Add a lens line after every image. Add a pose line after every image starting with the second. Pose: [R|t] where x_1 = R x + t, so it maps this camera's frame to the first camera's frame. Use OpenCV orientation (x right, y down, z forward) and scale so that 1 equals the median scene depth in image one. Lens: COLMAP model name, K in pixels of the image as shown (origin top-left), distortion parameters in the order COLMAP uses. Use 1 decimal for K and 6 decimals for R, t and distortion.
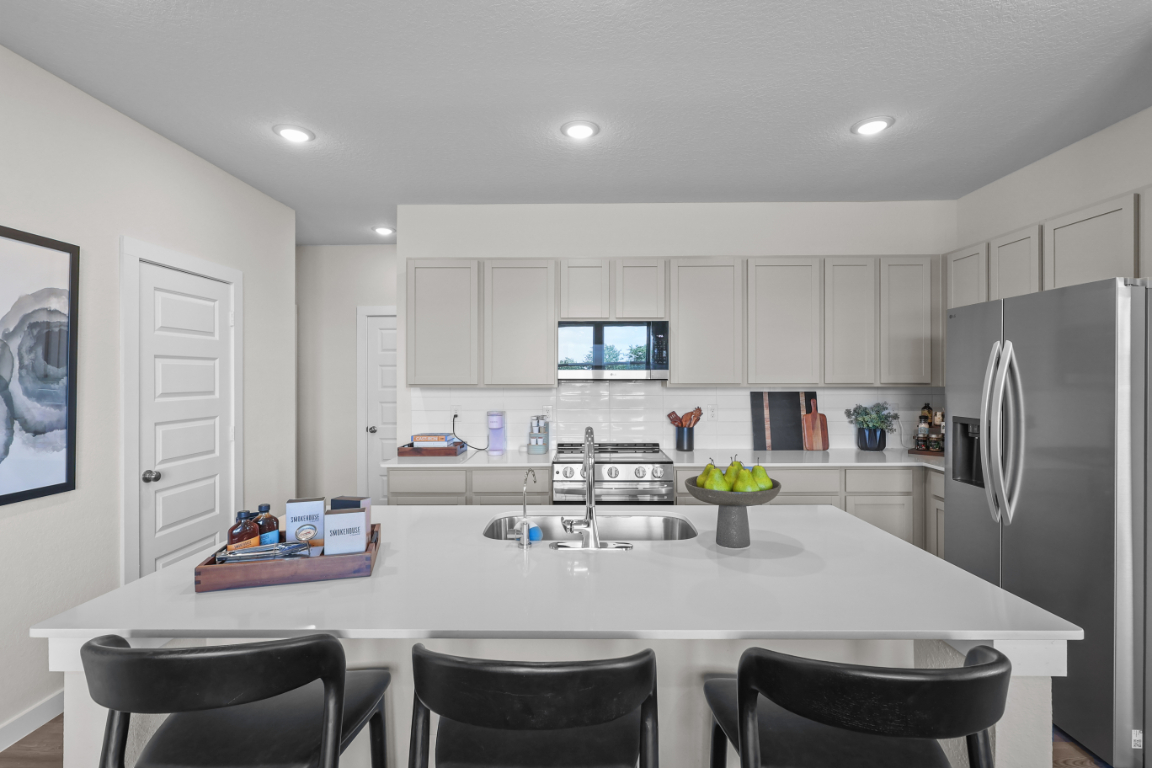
lens RADIAL K [[532.2, 0, 576.5], [0, 532.2, 379.8], [0, 0, 1]] dist [-0.004656, 0.000879]
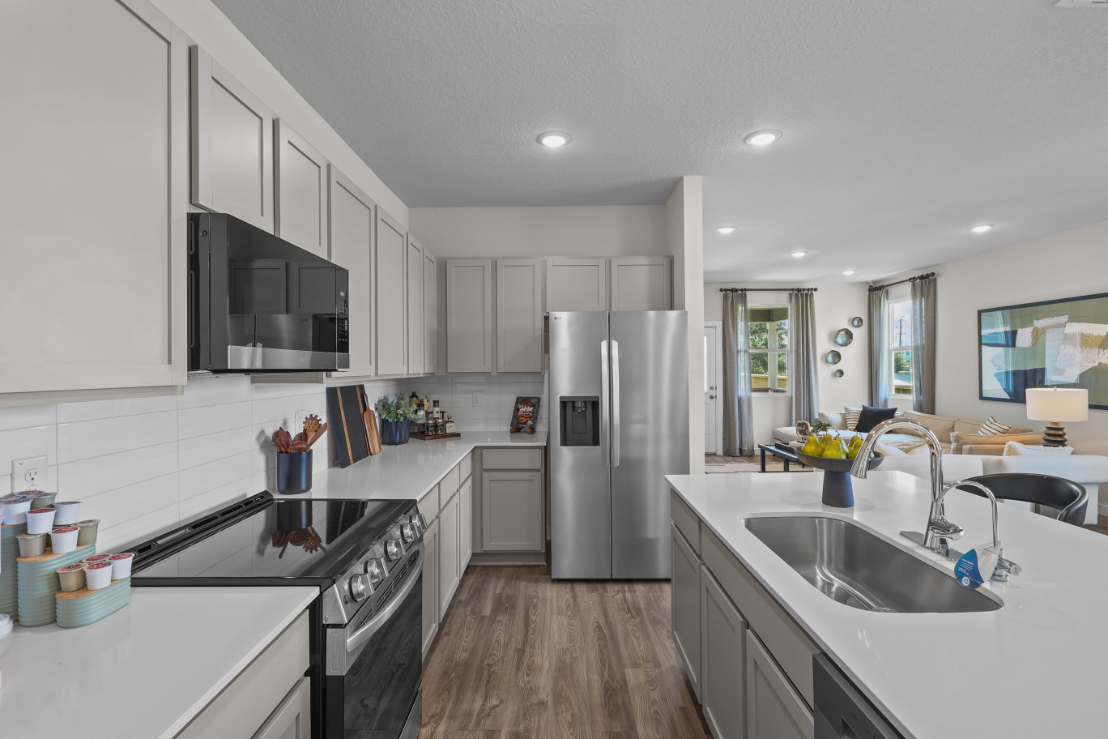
lens RADIAL K [[511.8, 0, 554.5], [0, 511.8, 365.5], [0, 0, 1]] dist [-0.004656, 0.000879]
pose [[-0.008759, 0.005018, 0.999949, -0.414446], [0.011681, 0.999920, -0.004916, -0.000465], [-0.999893, 0.011637, -0.008816, 0.819309]]
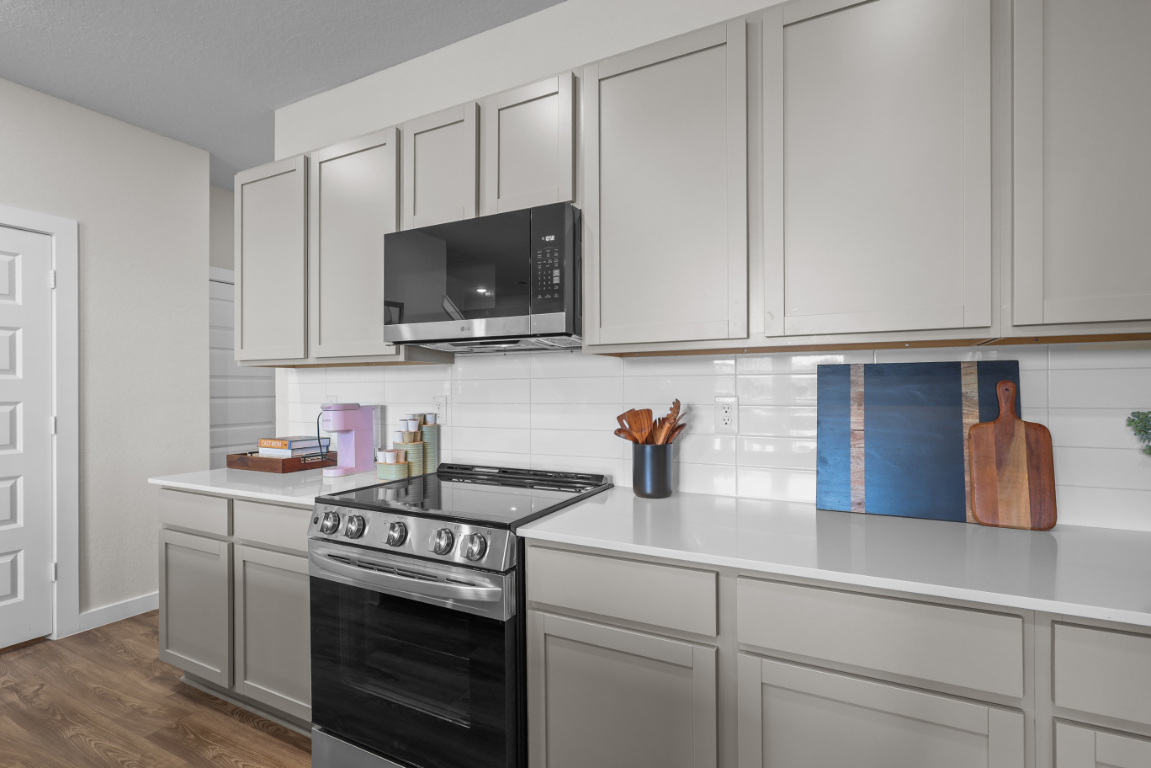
lens RADIAL K [[548.7, 0, 576.7], [0, 548.7, 388.1], [0, 0, 1]] dist [-0.001272, 0.000256]
pose [[0.892088, -0.001103, -0.451861, 0.409556], [-0.001009, 0.999990, -0.004434, 0.049145], [0.451861, 0.004412, 0.892078, 0.627801]]
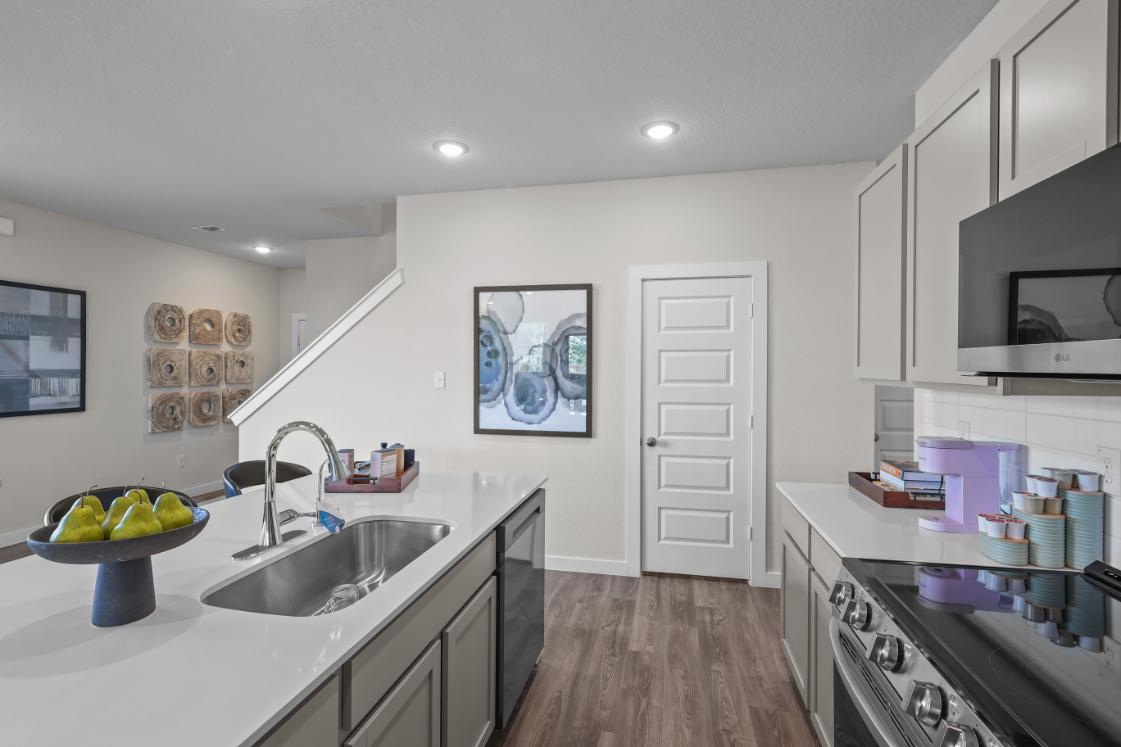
lens RADIAL K [[520.4, 0, 560.5], [0, 520.4, 373.5], [0, 0, 1]] dist [-0.001987, 0.000019]
pose [[-0.191933, 0.010576, -0.981351, 0.411482], [-0.006618, 0.999905, 0.012070, -0.002238], [0.981386, 0.008811, -0.191845, 0.832201]]
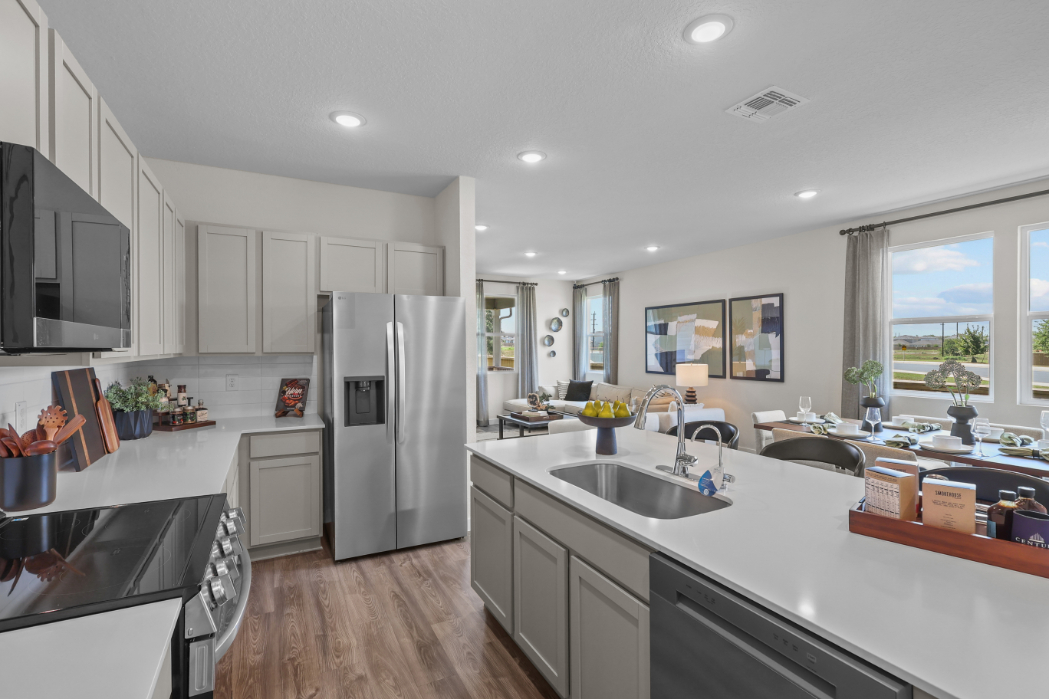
lens RADIAL K [[487.0, 0, 524.5], [0, 487.0, 349.5], [0, 0, 1]] dist [-0.001987, 0.000019]
pose [[-0.477380, -0.001610, 0.878696, -0.415243], [0.006508, 0.999964, 0.005369, -0.000861], [-0.878673, 0.008282, -0.477352, 0.942698]]
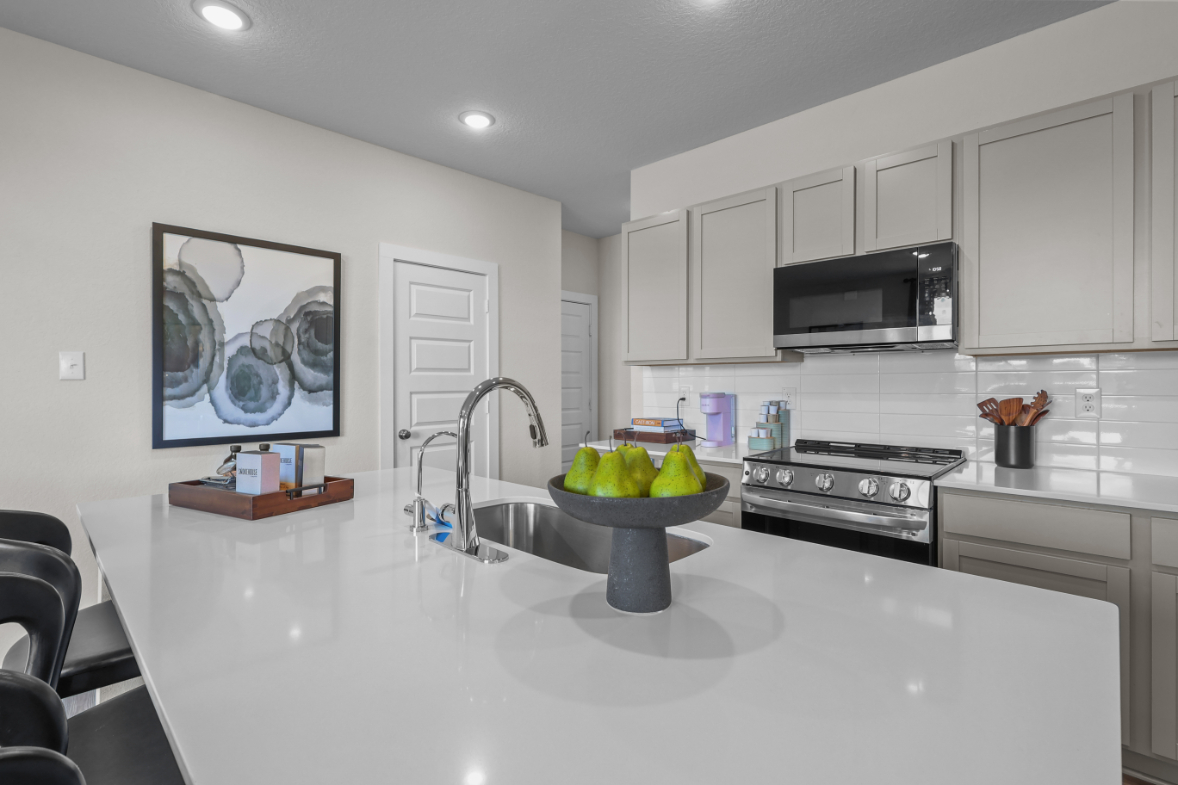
lens RADIAL K [[547.7, 0, 585.3], [0, 547.7, 385.8], [0, 0, 1]] dist [-0.002807, 0.000723]
pose [[0.726612, 0.004552, -0.687033, 0.311054], [-0.001488, 0.999986, 0.005051, 0.049722], [0.687046, -0.002647, 0.726609, 0.292361]]
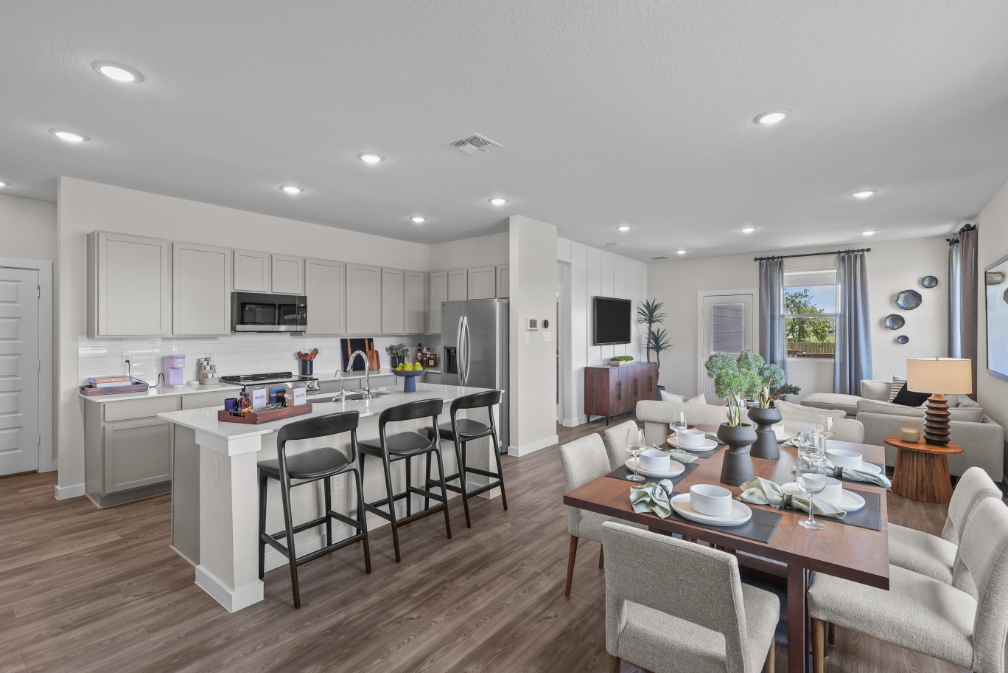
lens RADIAL K [[468.6, 0, 500.8], [0, 468.6, 330.7], [0, 0, 1]] dist [-0.002807, 0.000723]
pose [[0.616870, 0.002063, 0.787062, -0.640003], [0.002880, 0.999984, -0.004878, 0.006440], [-0.787060, 0.005275, 0.616854, -0.404985]]
